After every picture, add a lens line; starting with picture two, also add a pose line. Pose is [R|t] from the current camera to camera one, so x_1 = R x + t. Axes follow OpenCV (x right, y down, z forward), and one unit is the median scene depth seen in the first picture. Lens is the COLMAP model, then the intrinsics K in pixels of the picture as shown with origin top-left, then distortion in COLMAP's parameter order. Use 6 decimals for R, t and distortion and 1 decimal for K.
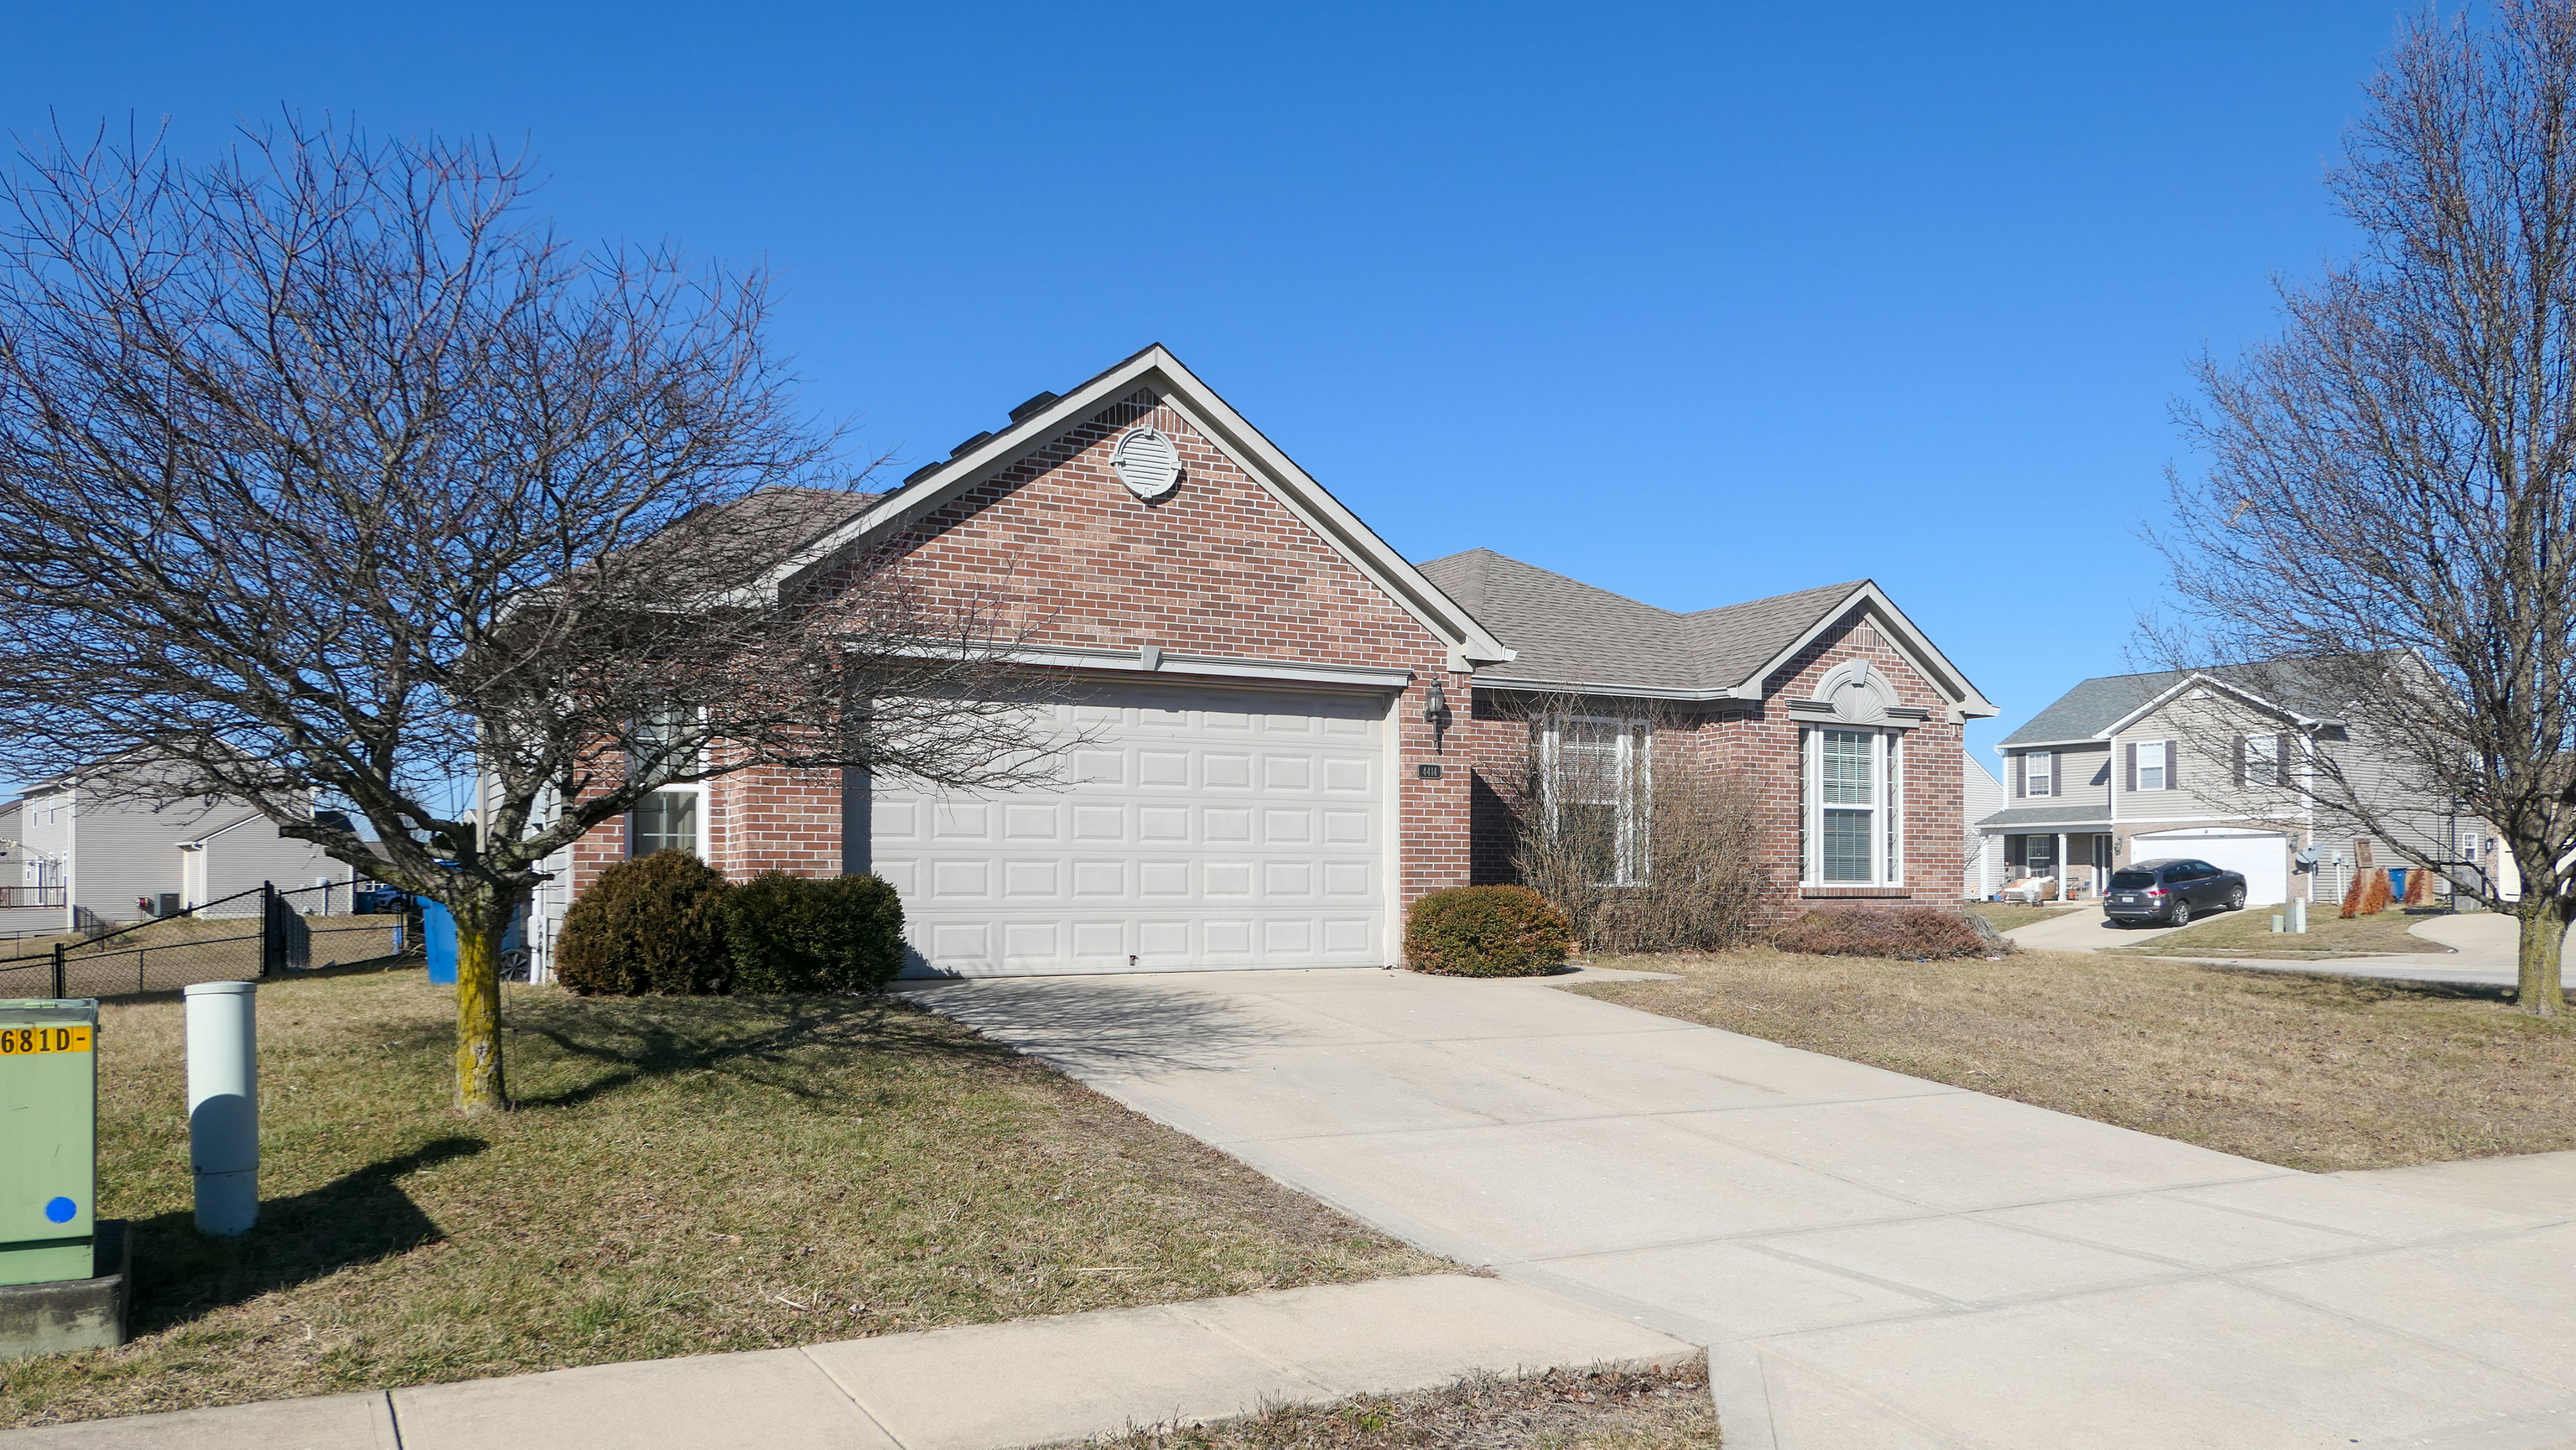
lens RADIAL K [[1852.1, 0, 1288.0], [0, 1852.1, 725.0], [0, 0, 1]] dist [-0.000437, -0.000026]
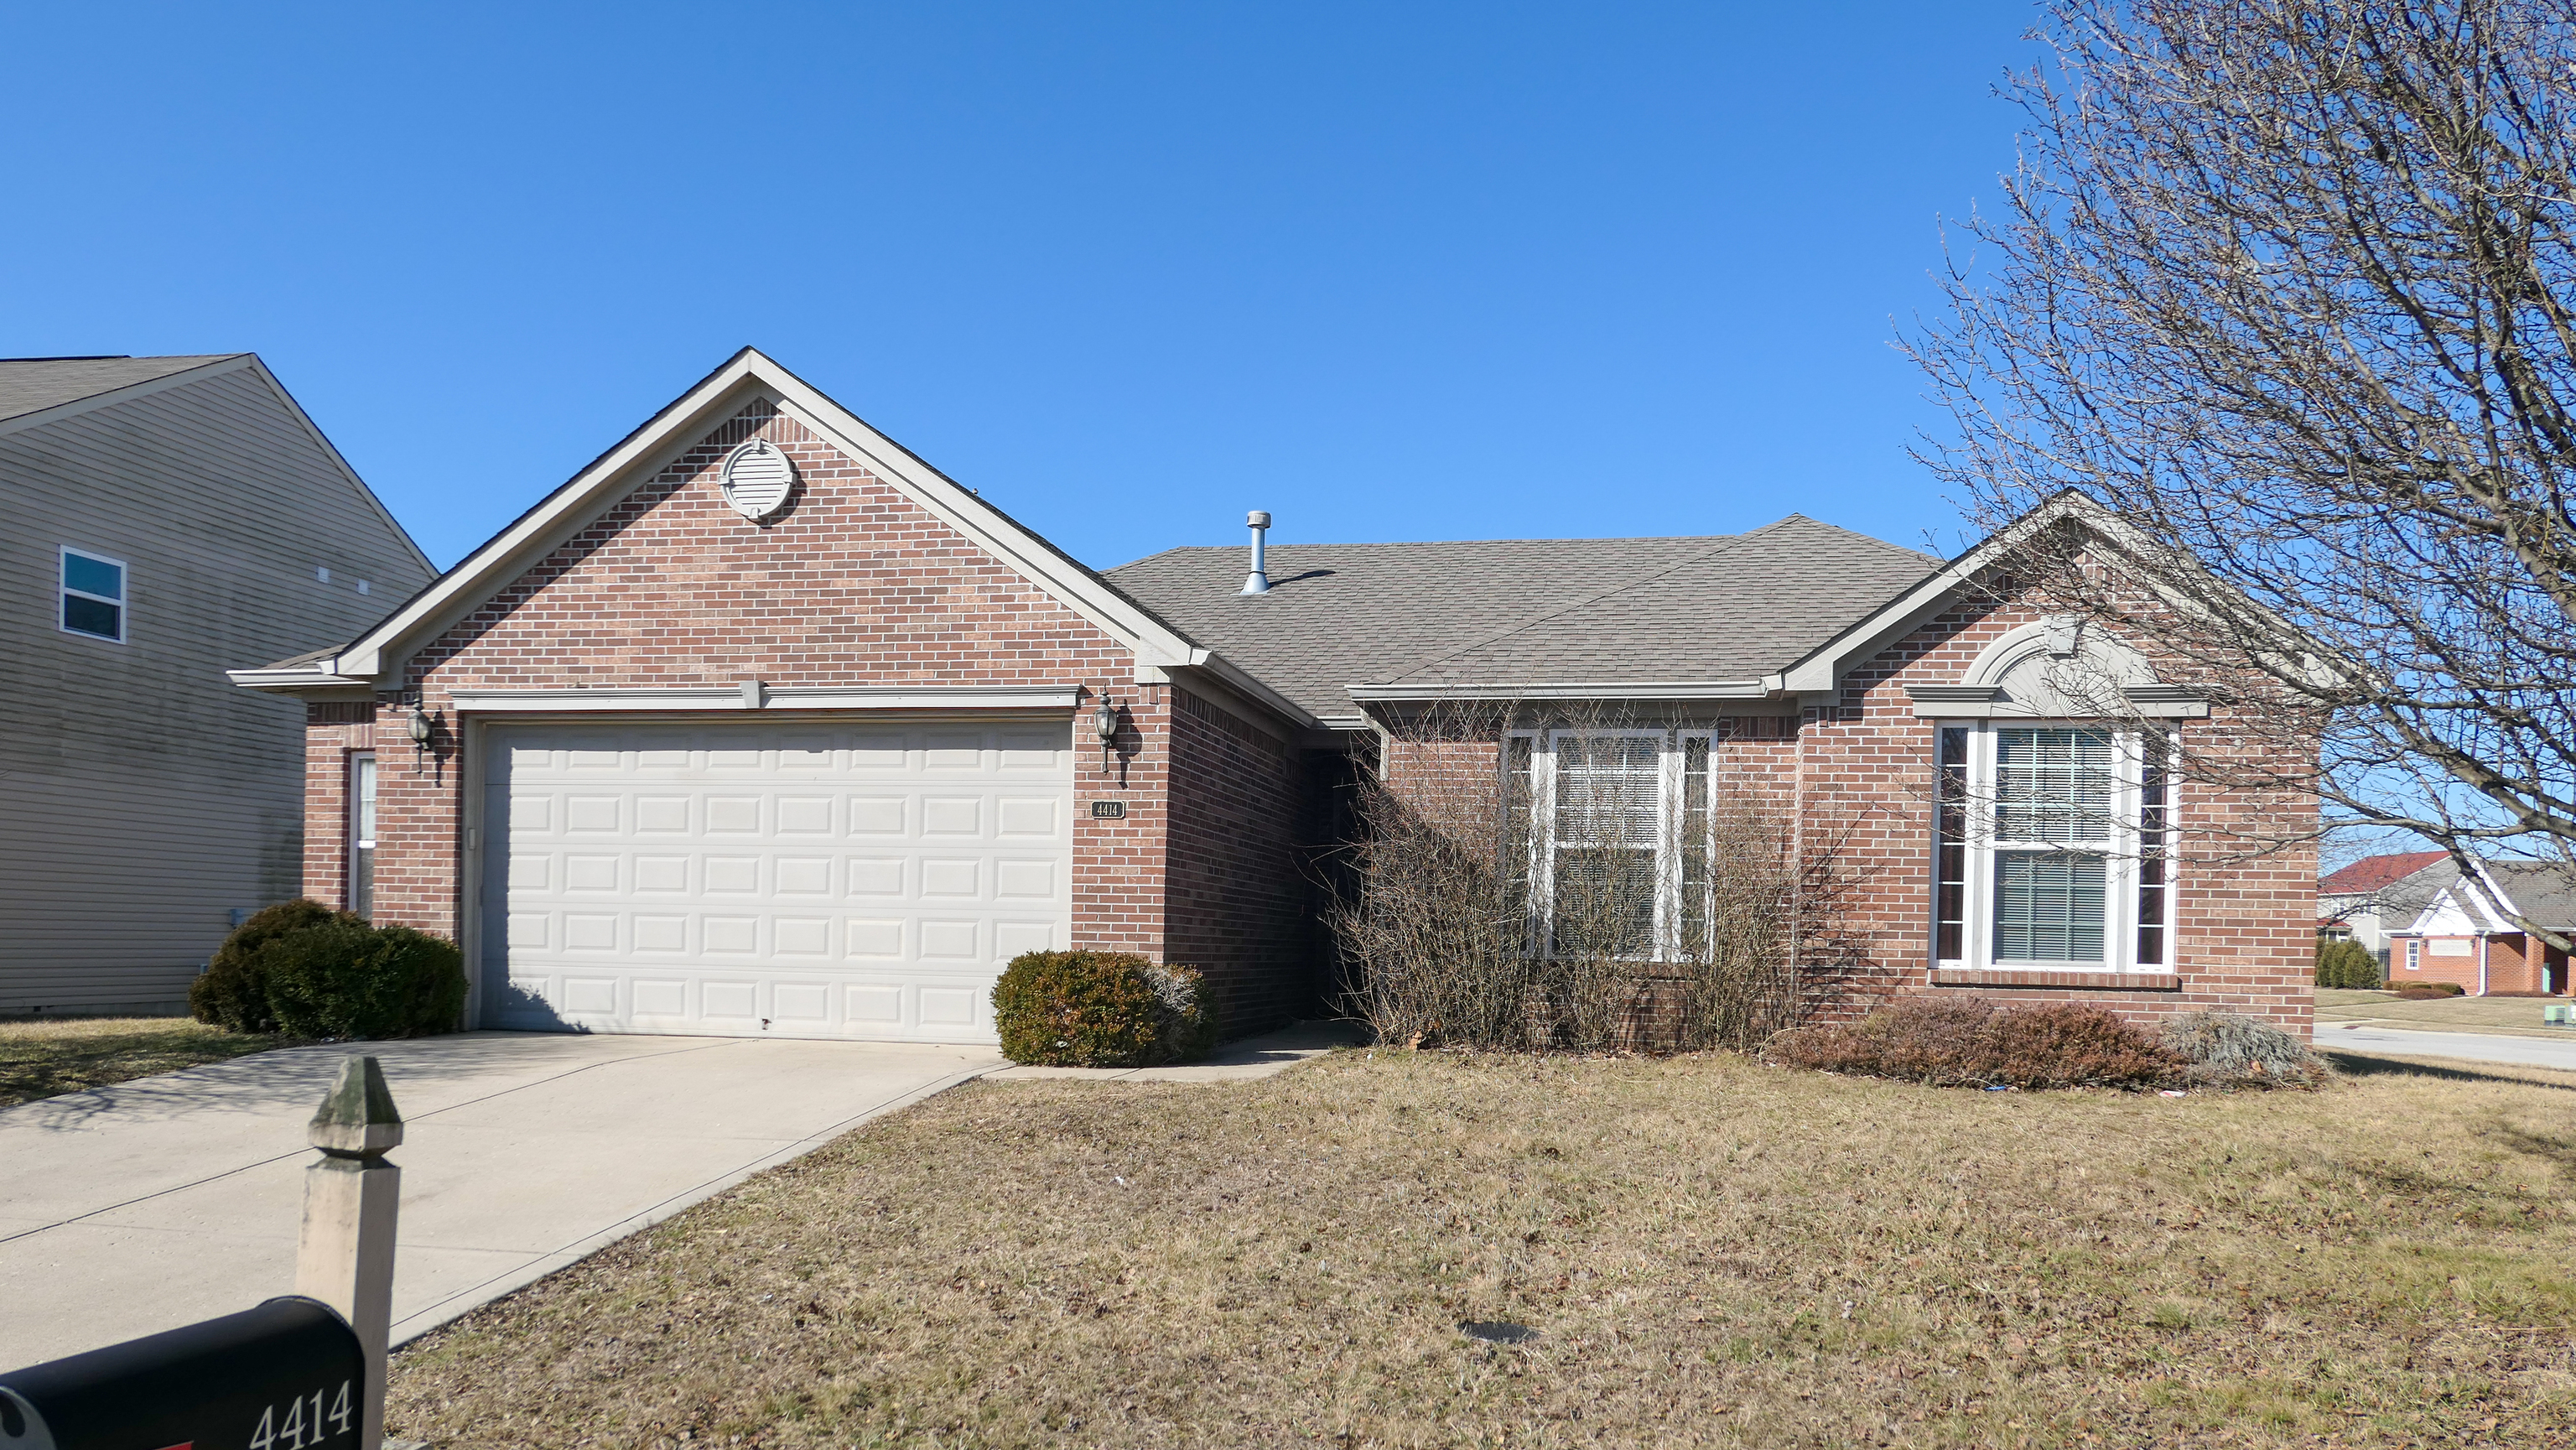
lens RADIAL K [[1881.5, 0, 1286.7], [0, 1881.5, 844.7], [0, 0, 1]] dist [-0.002893, -0.000766]
pose [[0.765583, -0.018498, -0.643071, 0.695204], [0.036044, 0.999250, 0.014167, 0.032999], [0.642326, -0.034025, 0.765676, 0.439860]]
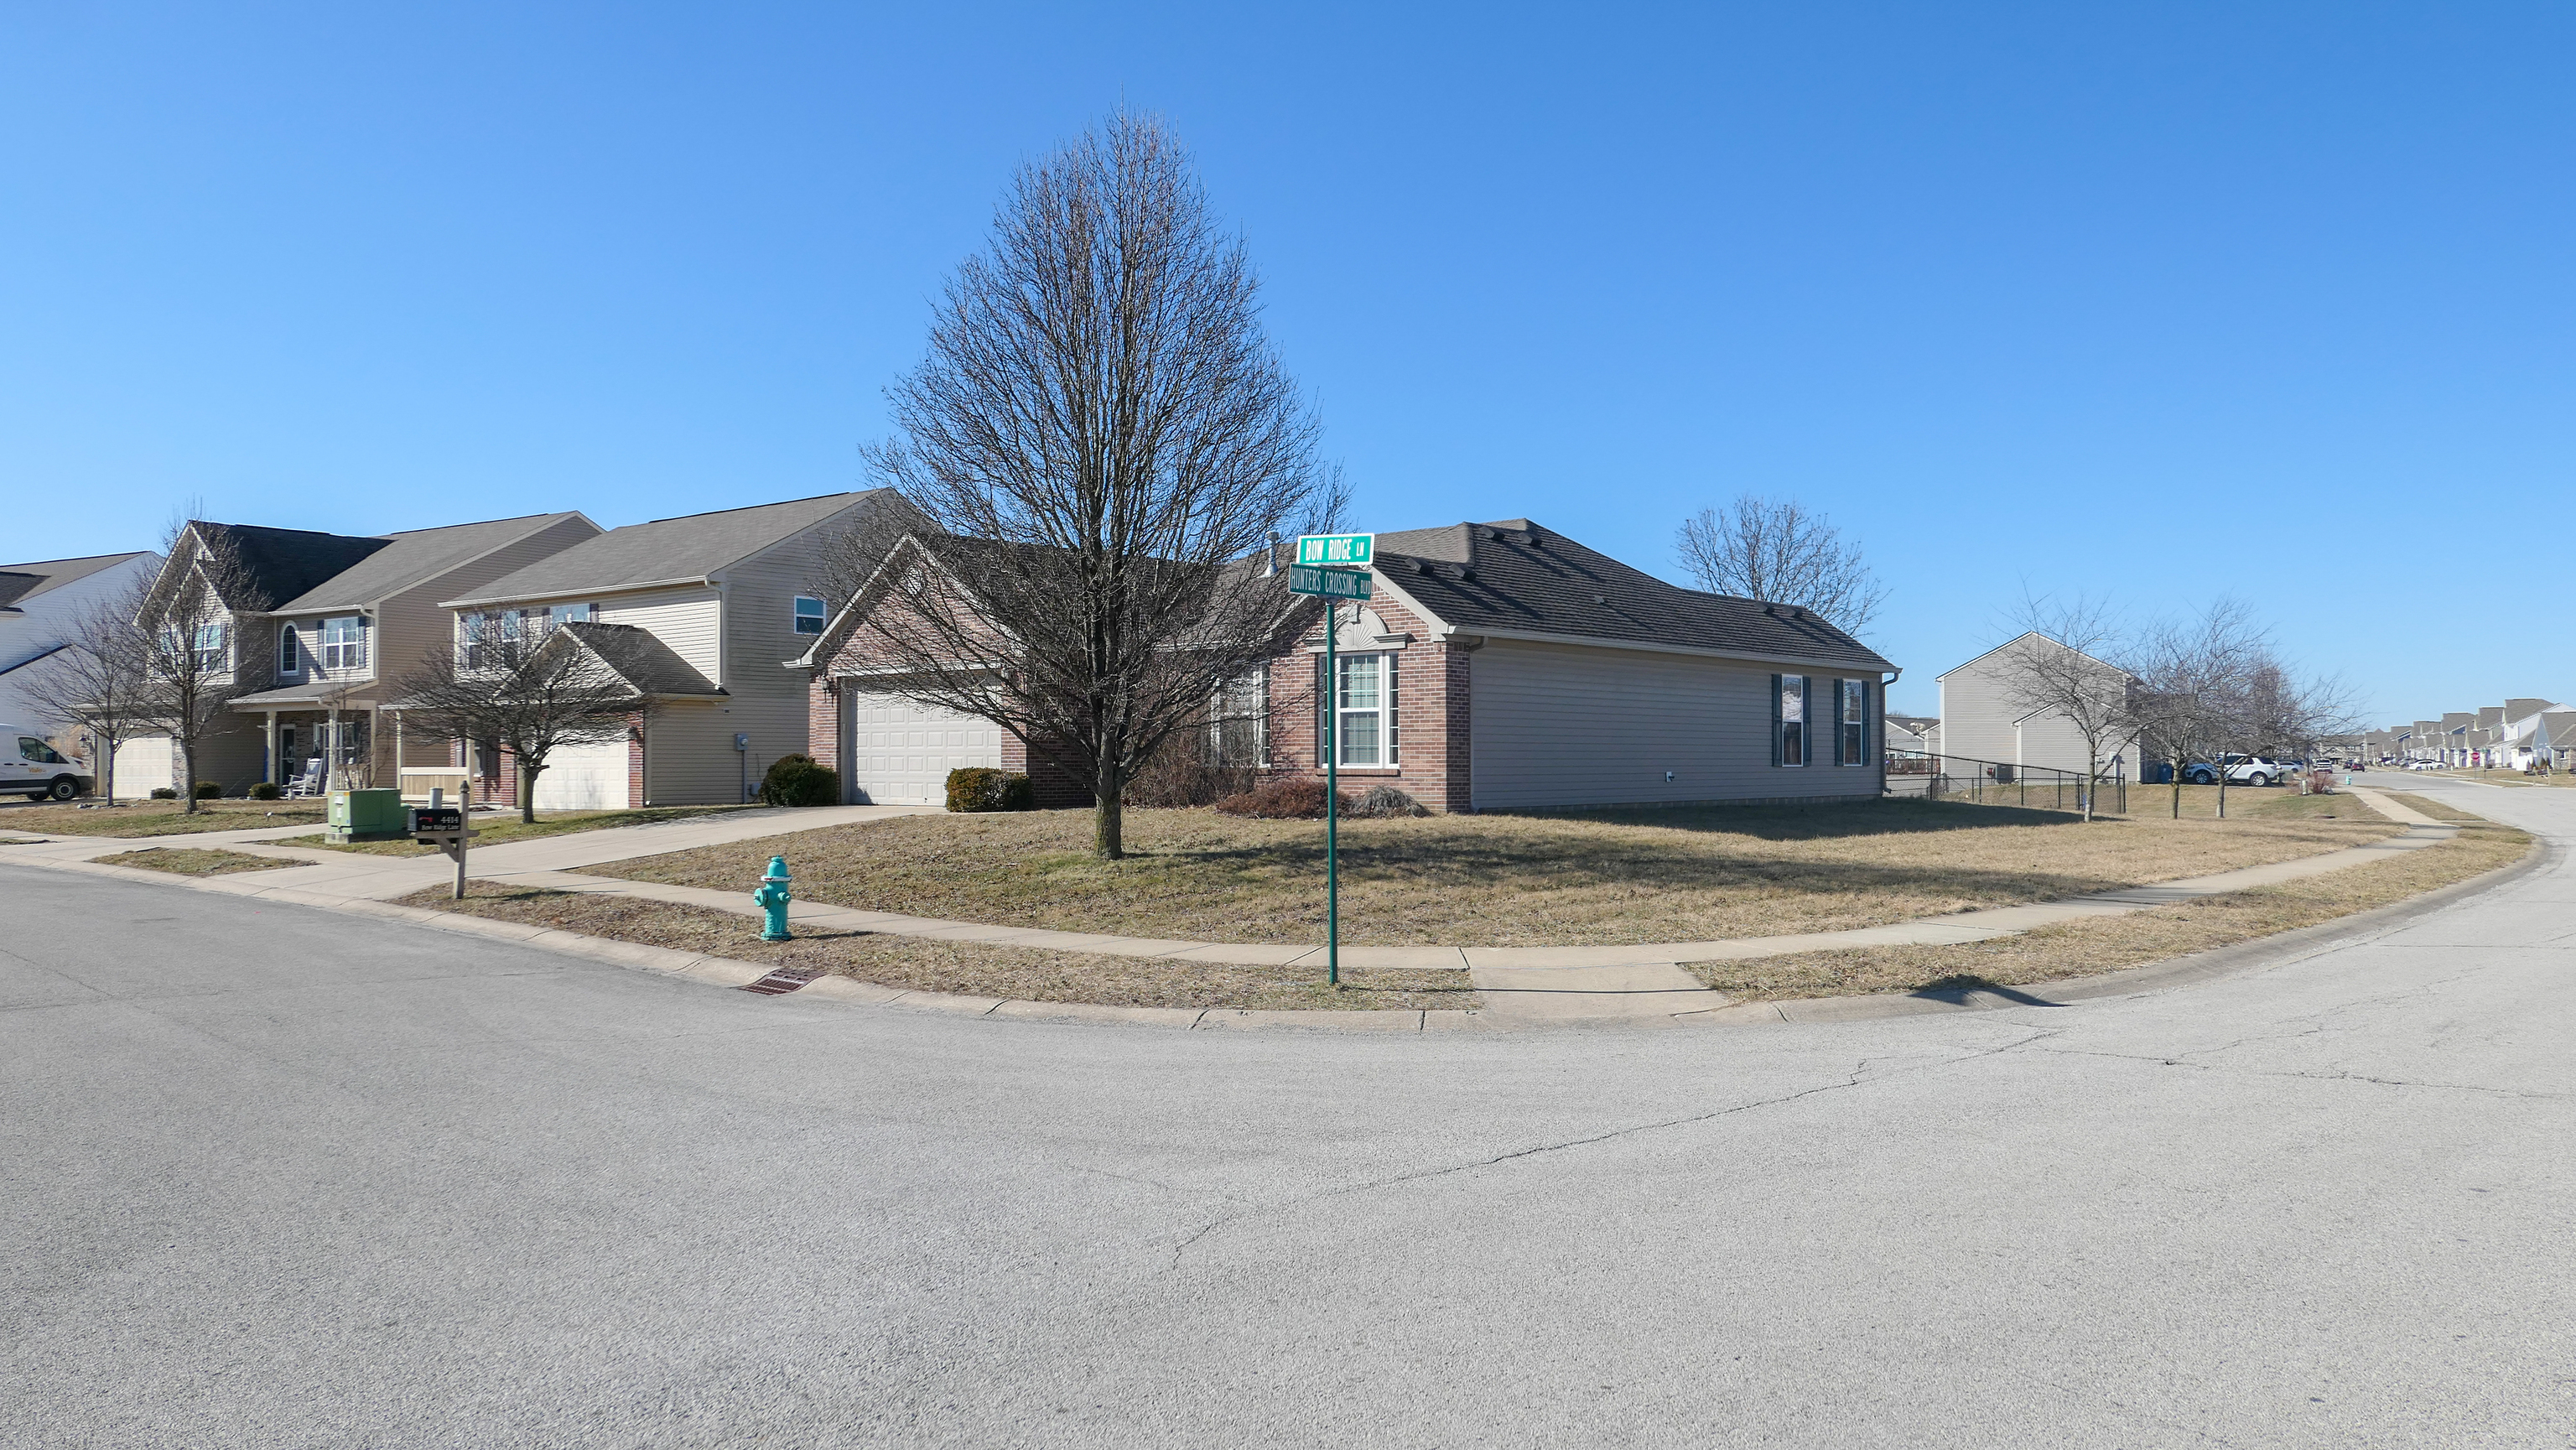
lens RADIAL K [[1852.1, 0, 1288.0], [0, 1852.1, 725.0], [0, 0, 1]] dist [-0.000437, -0.000026]
pose [[0.323694, -0.016526, -0.946018, 2.140933], [0.085331, 0.996283, 0.011793, 0.045752], [0.942306, -0.084542, 0.323901, 0.665700]]
